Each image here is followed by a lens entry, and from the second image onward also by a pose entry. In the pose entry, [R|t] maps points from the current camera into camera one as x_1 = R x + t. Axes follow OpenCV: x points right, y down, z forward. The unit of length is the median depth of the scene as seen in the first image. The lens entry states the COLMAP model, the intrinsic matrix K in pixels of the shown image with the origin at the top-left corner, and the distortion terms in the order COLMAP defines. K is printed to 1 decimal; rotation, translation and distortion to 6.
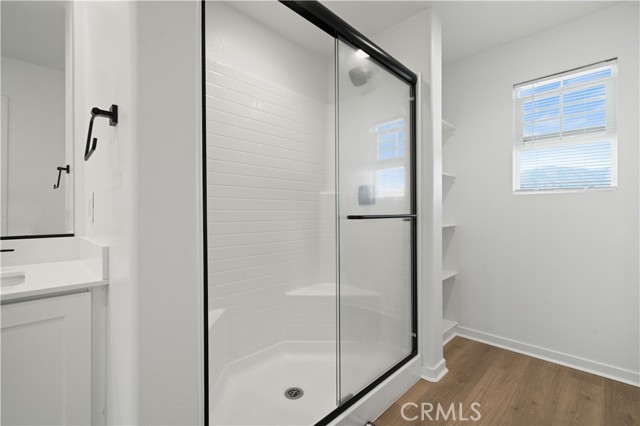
lens RADIAL K [[288.3, 0, 317.5], [0, 288.3, 212.6], [0, 0, 1]] dist [-0.004263, 0.001300]
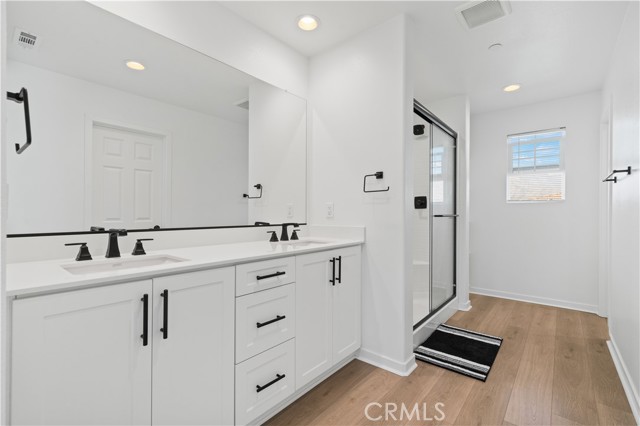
lens RADIAL K [[288.3, 0, 316.8], [0, 288.3, 213.5], [0, 0, 1]] dist [-0.004263, 0.001300]
pose [[0.996543, 0.006873, 0.082789, -0.619921], [-0.007226, 0.999966, 0.003971, -0.001166], [-0.082759, -0.004555, 0.996559, -0.632663]]
